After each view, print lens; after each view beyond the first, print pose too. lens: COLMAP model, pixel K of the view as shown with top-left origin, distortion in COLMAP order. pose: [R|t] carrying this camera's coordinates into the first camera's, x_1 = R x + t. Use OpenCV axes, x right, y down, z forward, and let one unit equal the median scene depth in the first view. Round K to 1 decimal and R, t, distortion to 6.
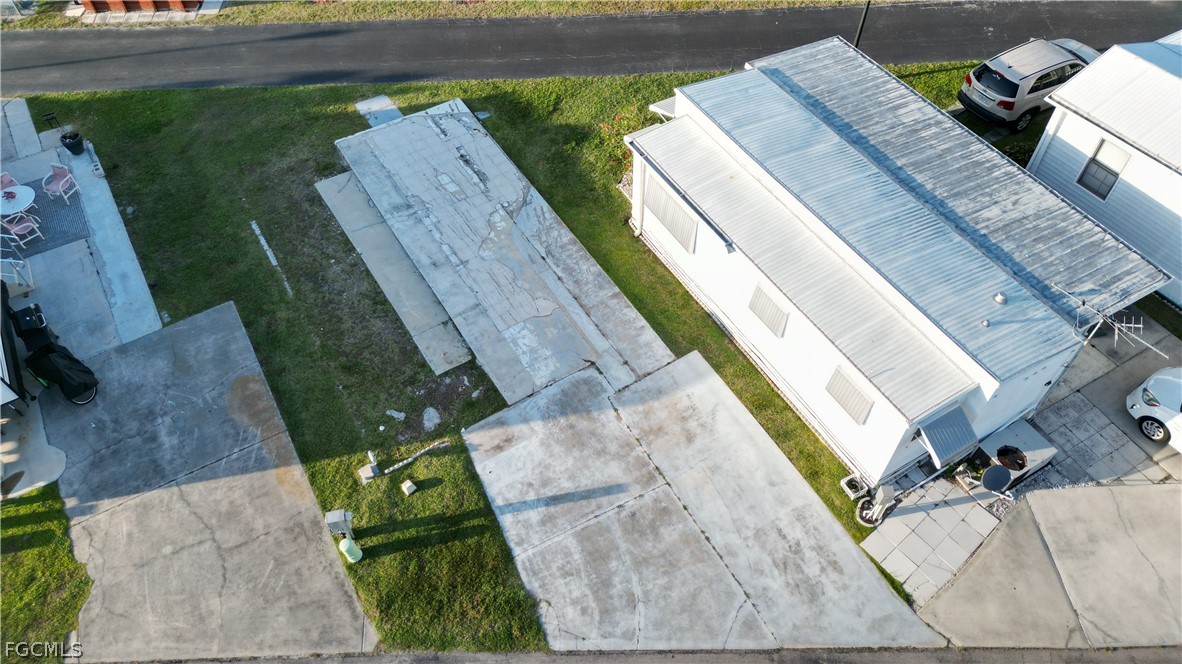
lens RADIAL K [[801.9, 0, 592.4], [0, 801.9, 352.5], [0, 0, 1]] dist [0.082005, -0.087953]
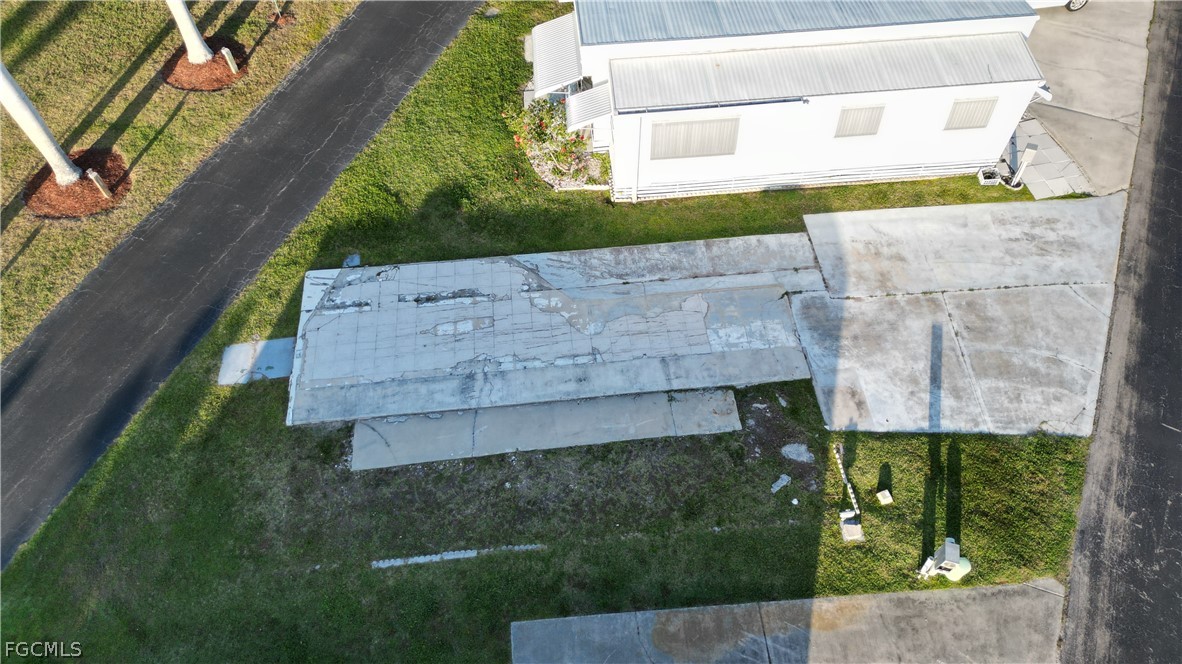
lens RADIAL K [[801.9, 0, 592.4], [0, 801.9, 352.5], [0, 0, 1]] dist [0.082005, -0.087953]
pose [[0.436483, -0.745175, 0.504179, -0.657198], [0.724626, 0.623316, 0.293927, -0.405097], [-0.533290, 0.237047, 0.812041, 0.374888]]
